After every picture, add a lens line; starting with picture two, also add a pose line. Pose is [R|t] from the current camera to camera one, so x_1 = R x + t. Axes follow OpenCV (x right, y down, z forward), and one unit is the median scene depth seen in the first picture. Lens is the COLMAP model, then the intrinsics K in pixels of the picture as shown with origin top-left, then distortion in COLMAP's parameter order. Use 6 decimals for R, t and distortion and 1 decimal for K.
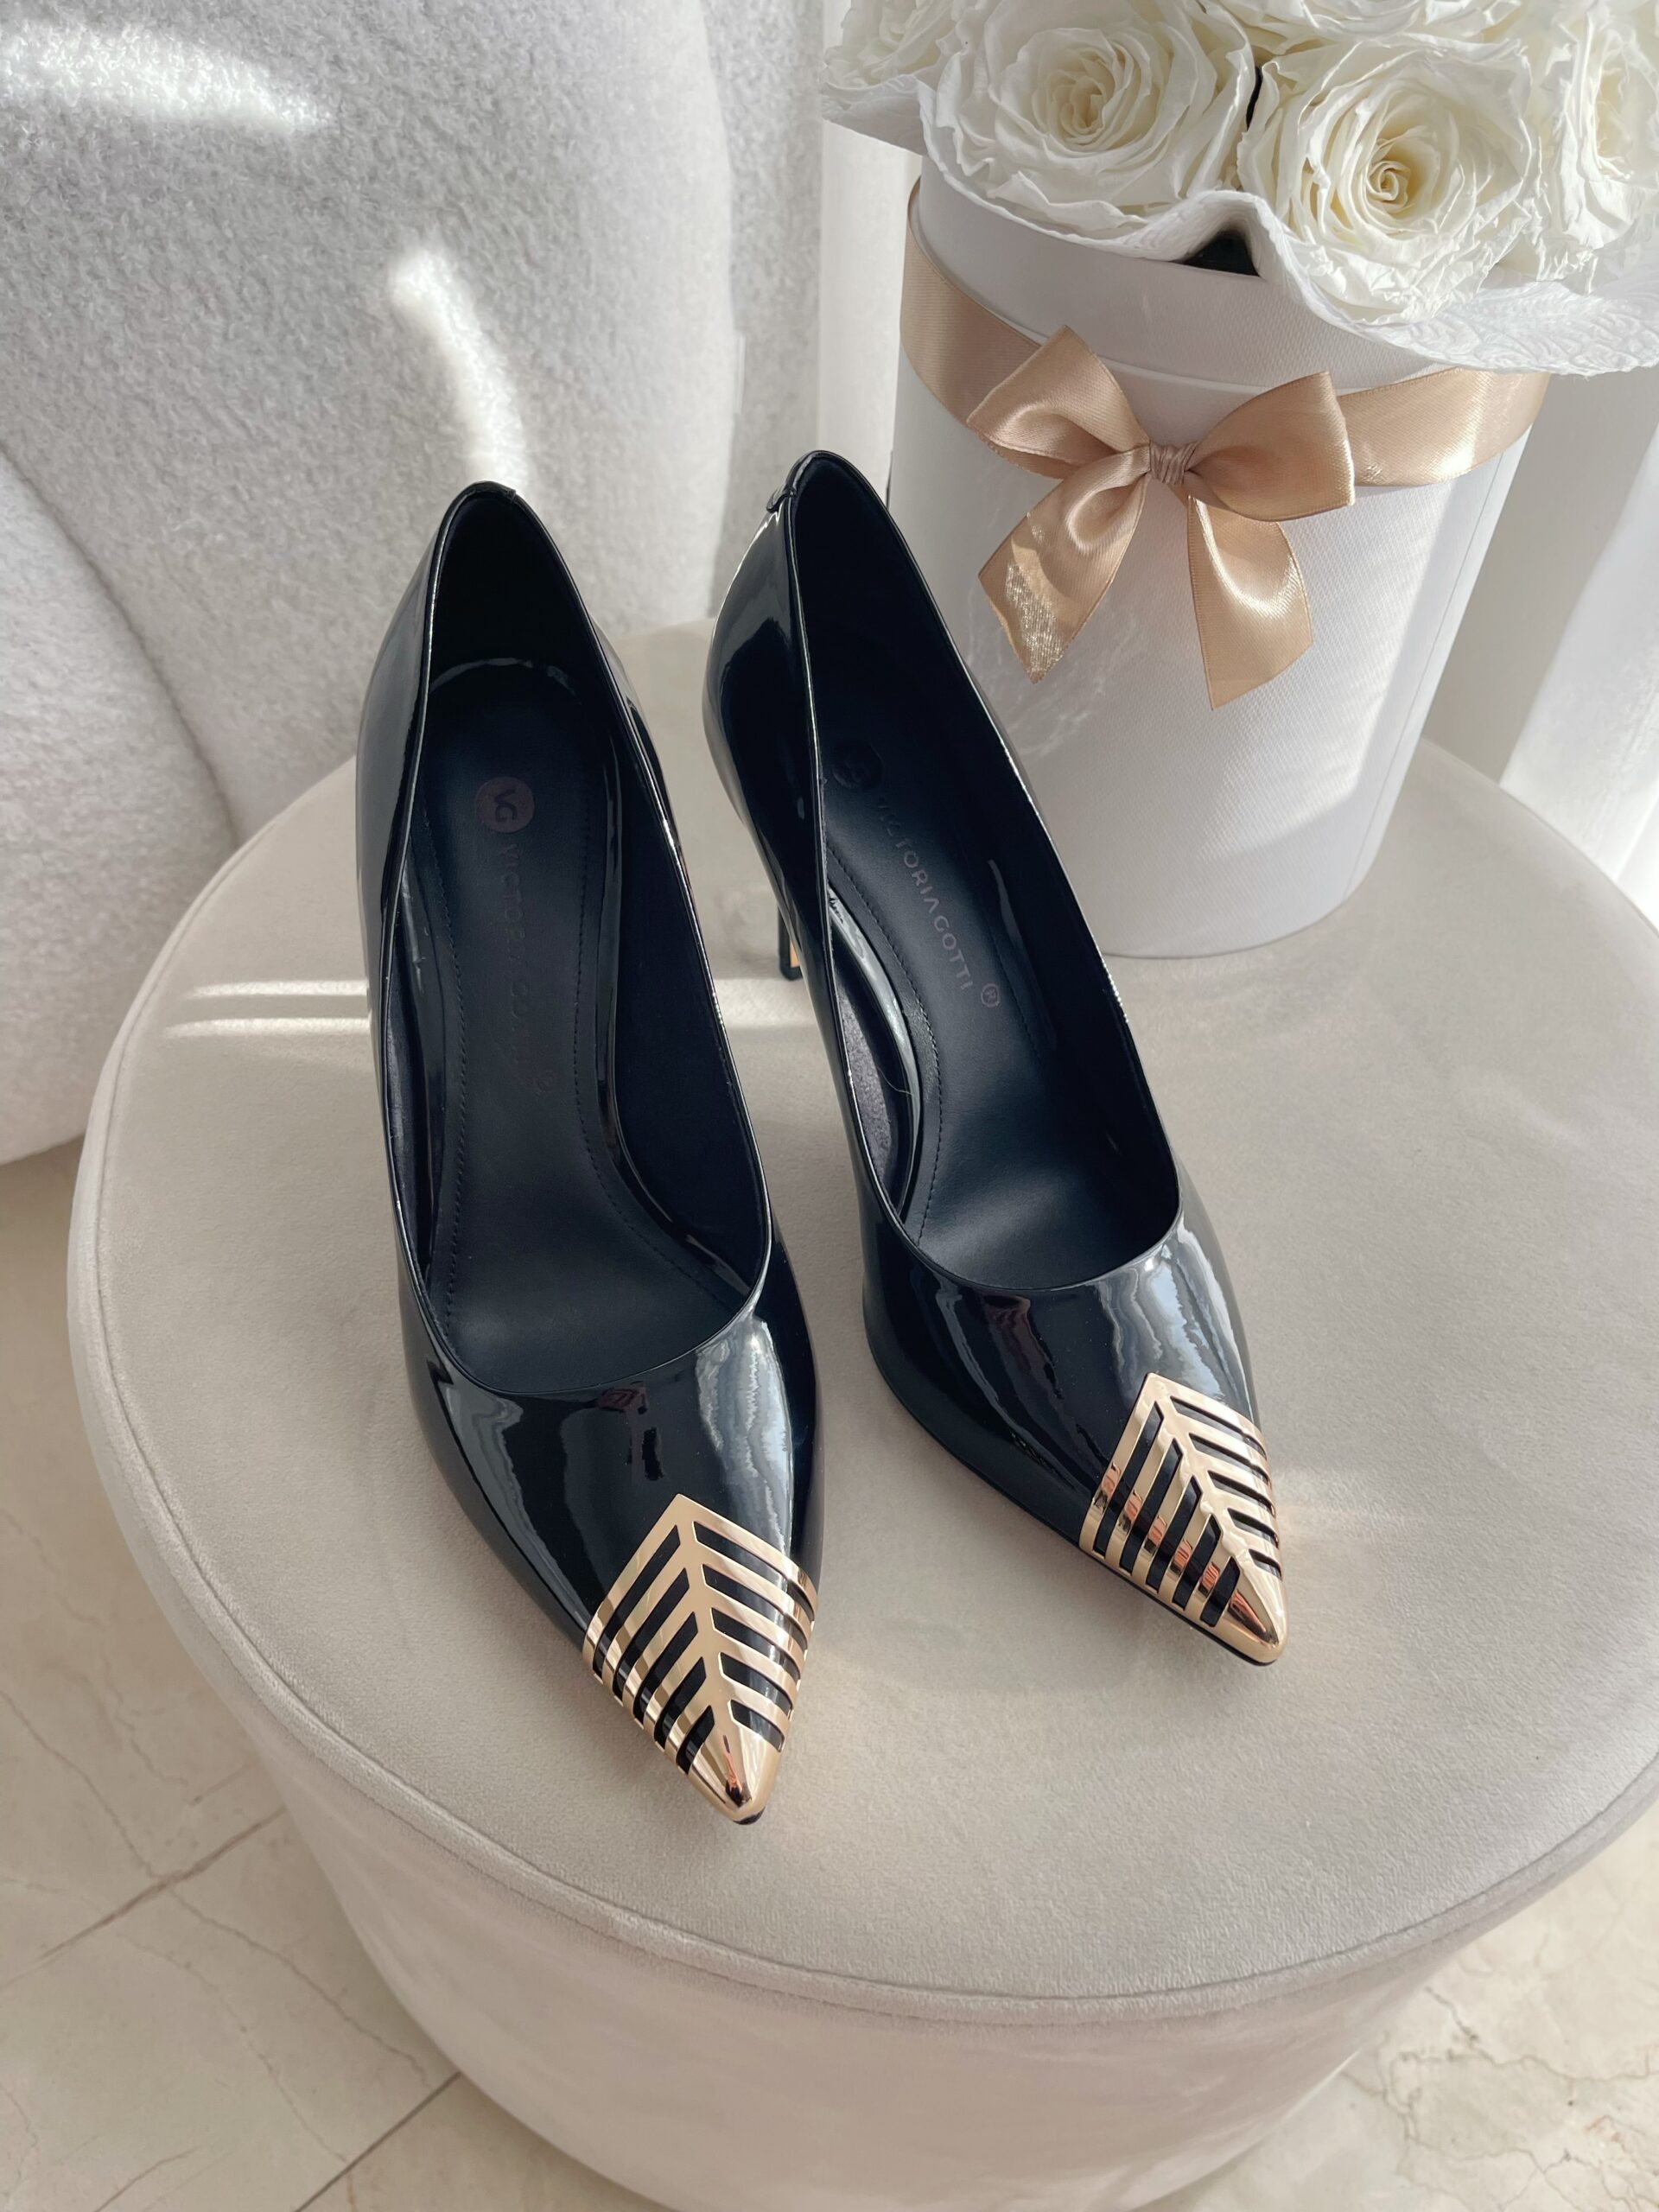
lens RADIAL K [[1710.4, 0, 832.9], [0, 1710.4, 1120.5], [0, 0, 1]] dist [0.070160, -0.110833]
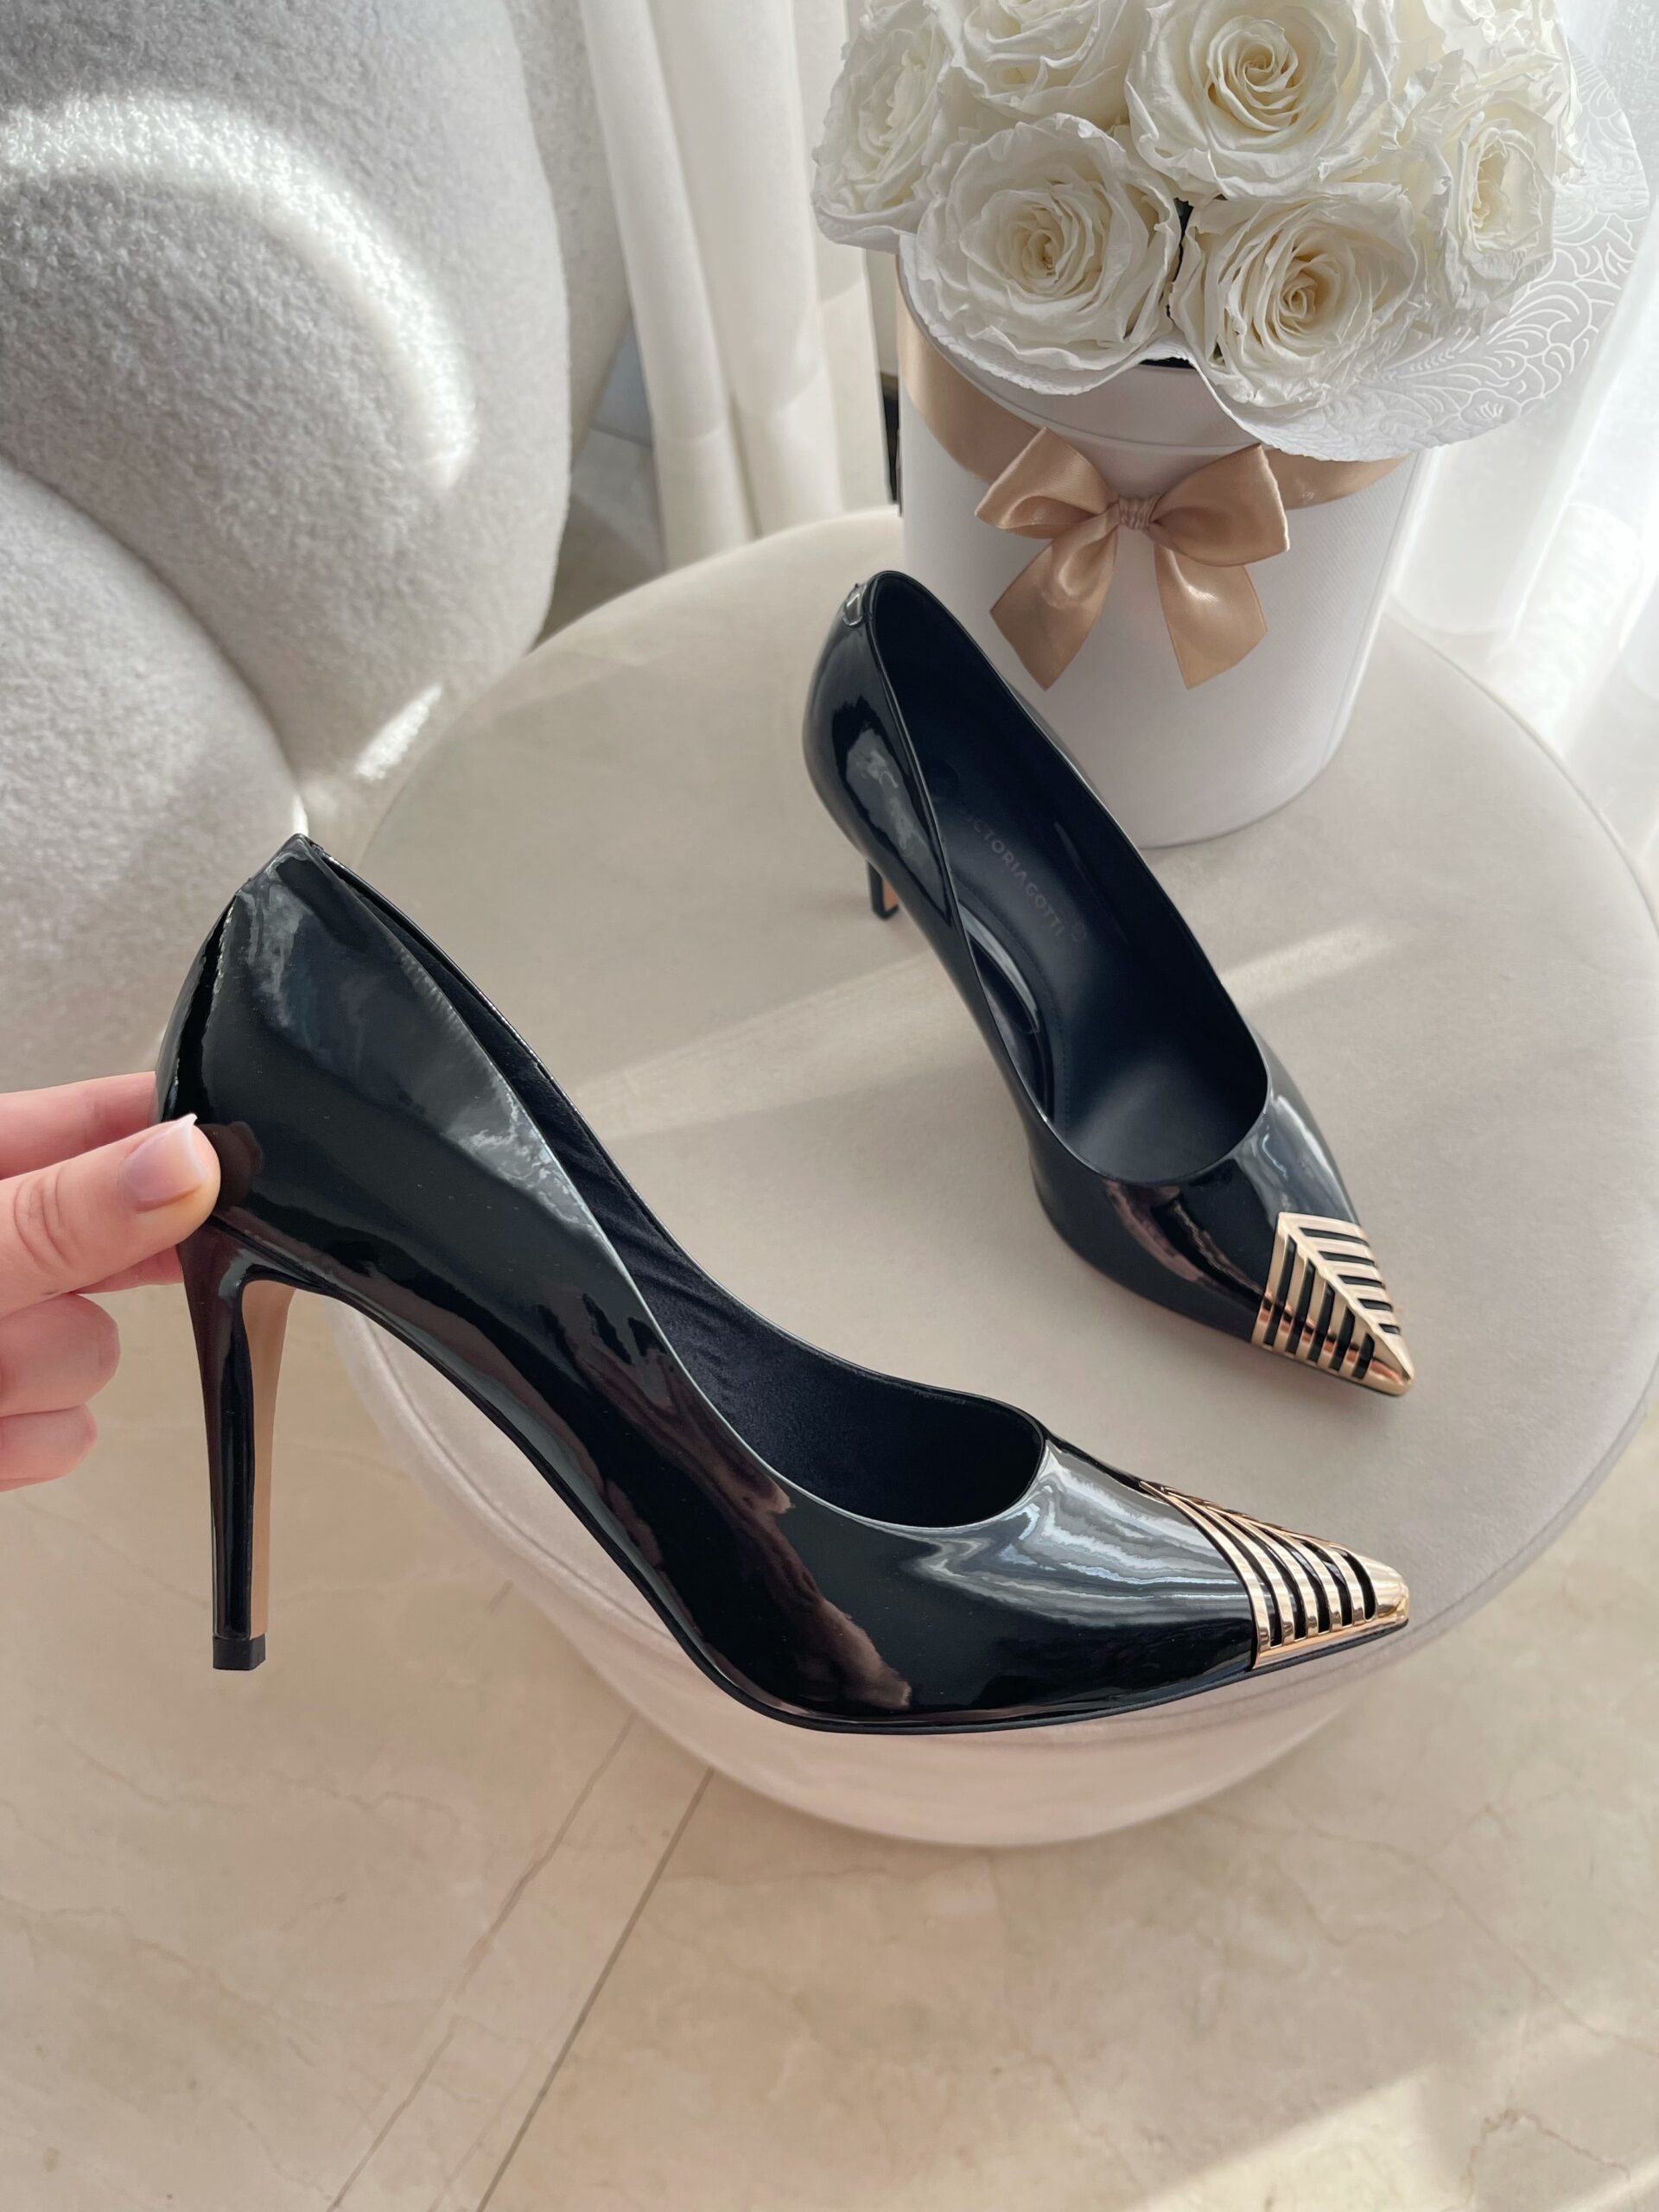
lens RADIAL K [[1698.1, 0, 822.8], [0, 1698.1, 1110.9], [0, 0, 1]] dist [0.092663, -0.146424]
pose [[0.935033, -0.345456, 0.079839, -0.239454], [0.319856, 0.919007, 0.230474, -0.107777], [-0.152991, -0.189964, 0.969798, -0.299813]]
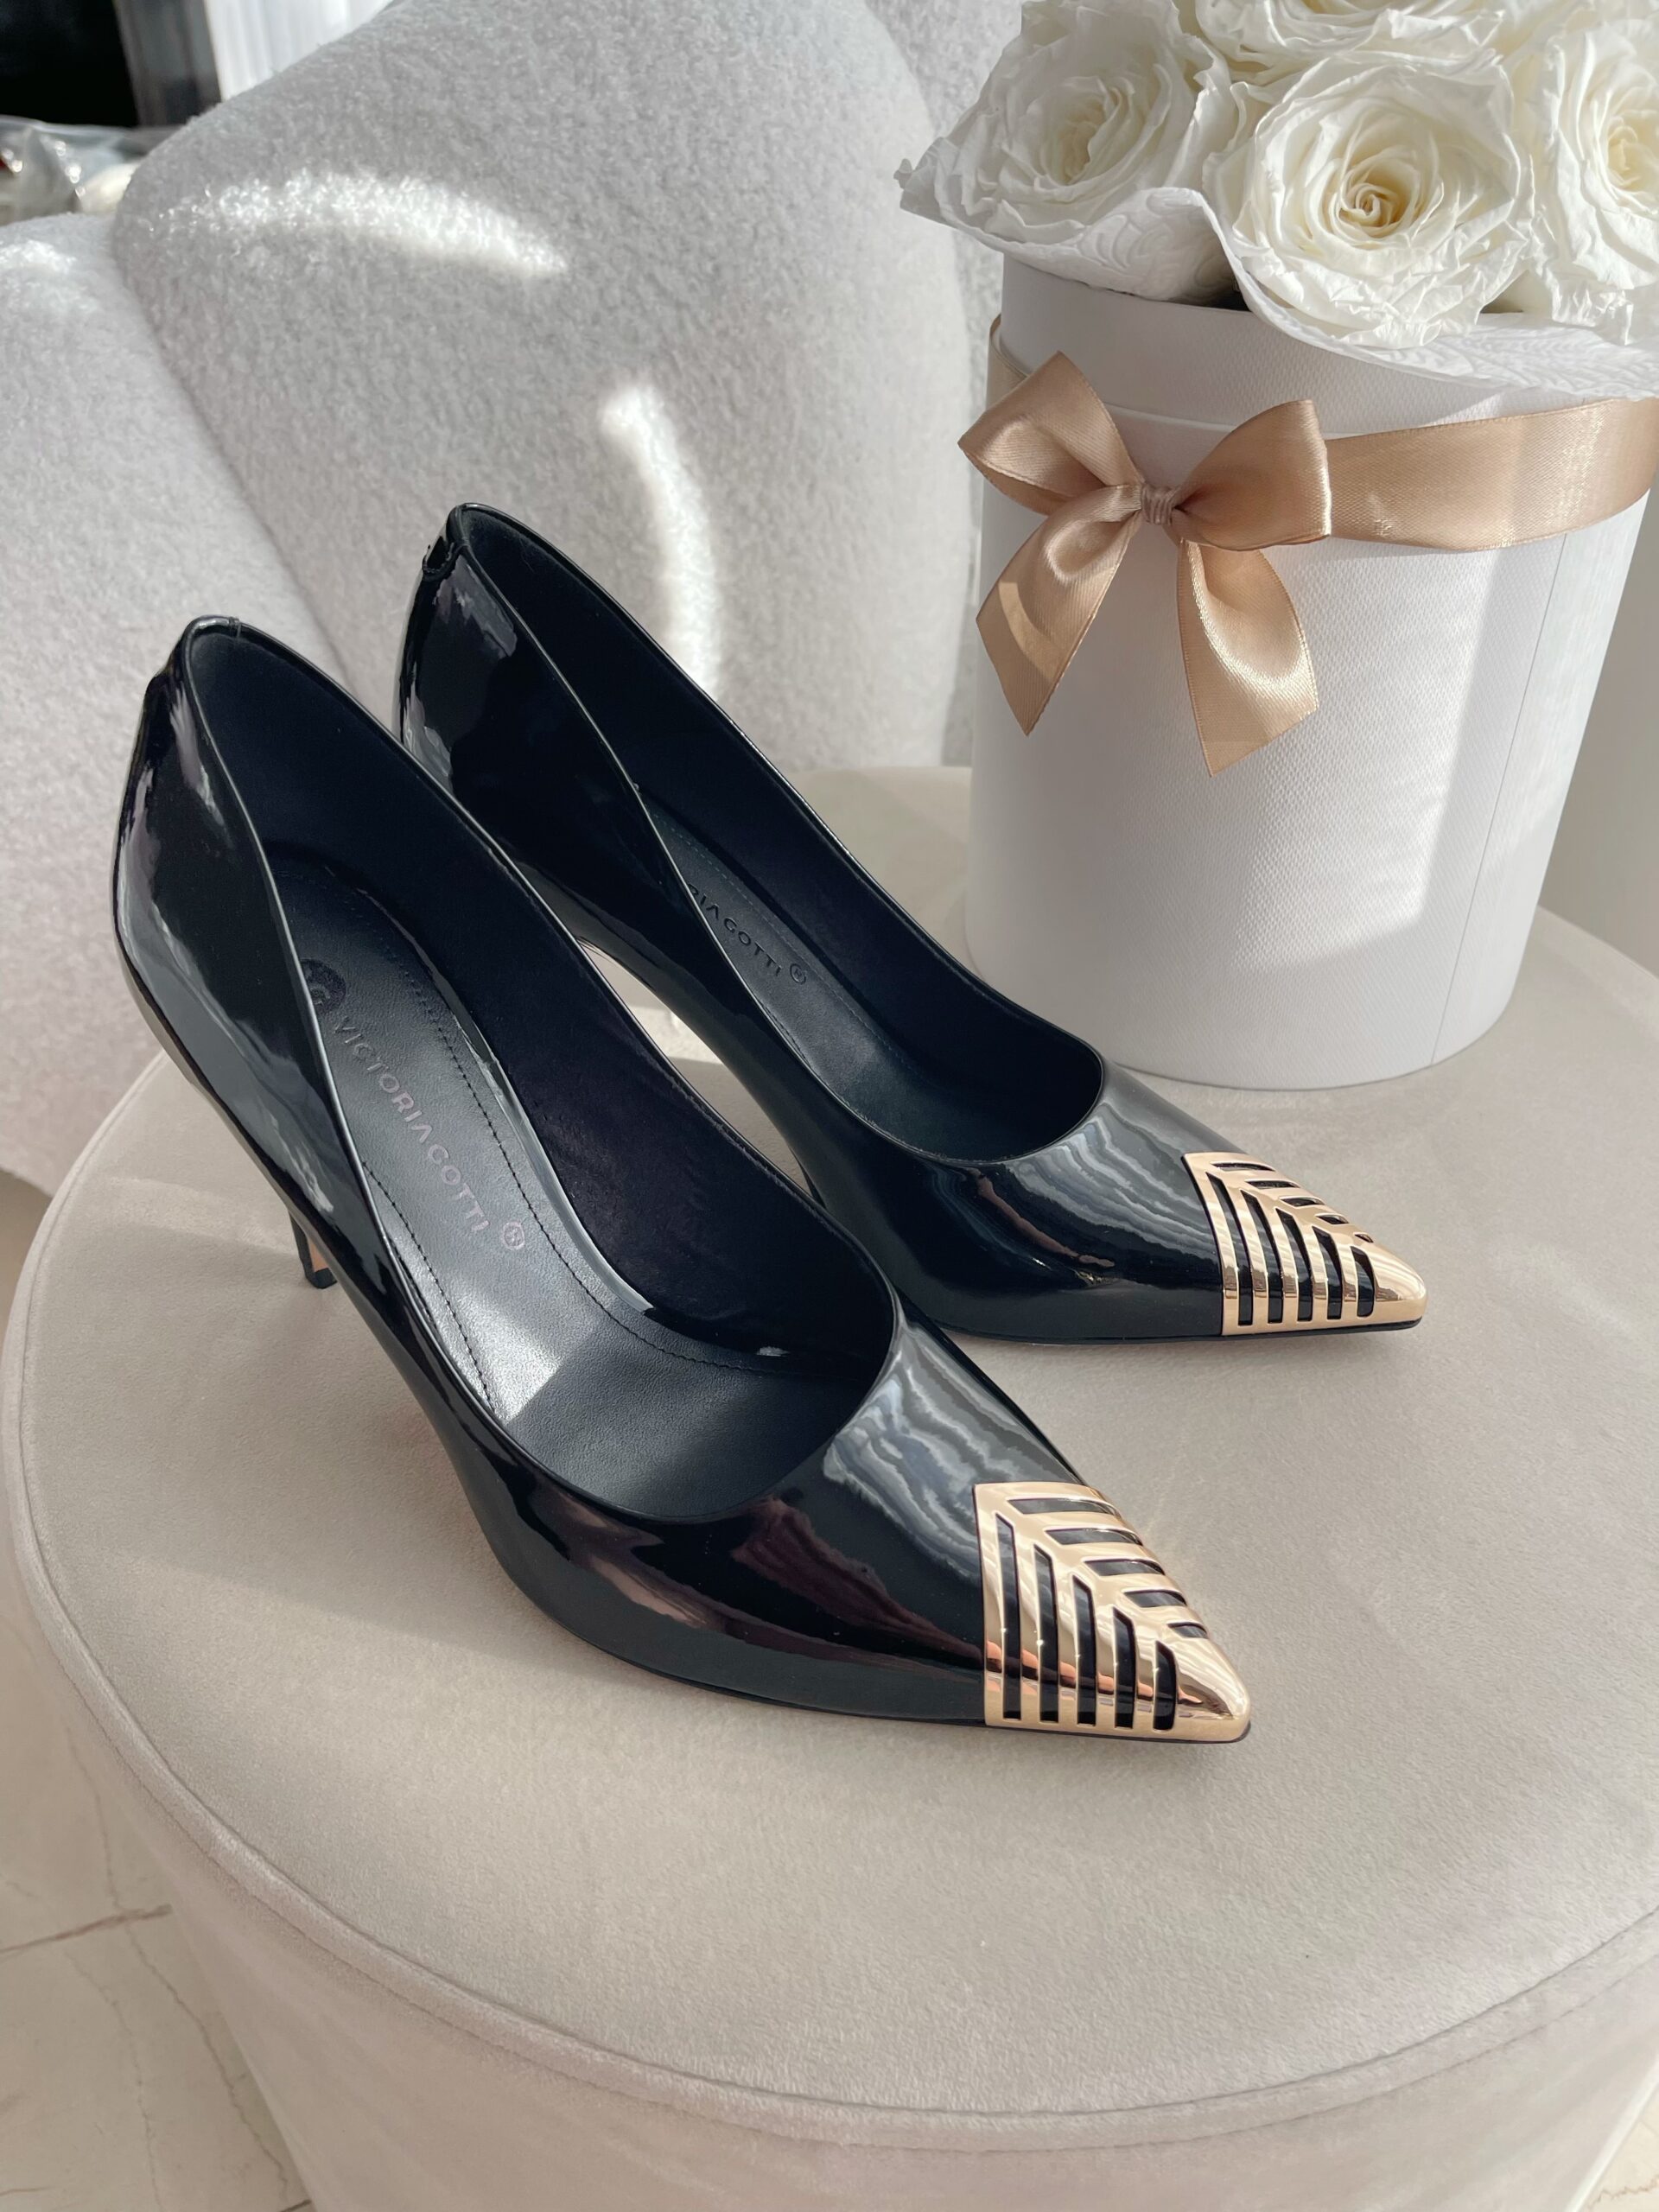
lens RADIAL K [[1710.4, 0, 812.9], [0, 1710.4, 1121.6], [0, 0, 1]] dist [0.070160, -0.110833]
pose [[0.950174, 0.142225, -0.277382, 0.252021], [-0.196655, 0.963920, -0.179404, 0.132348], [0.241859, 0.225014, 0.943861, 0.081838]]
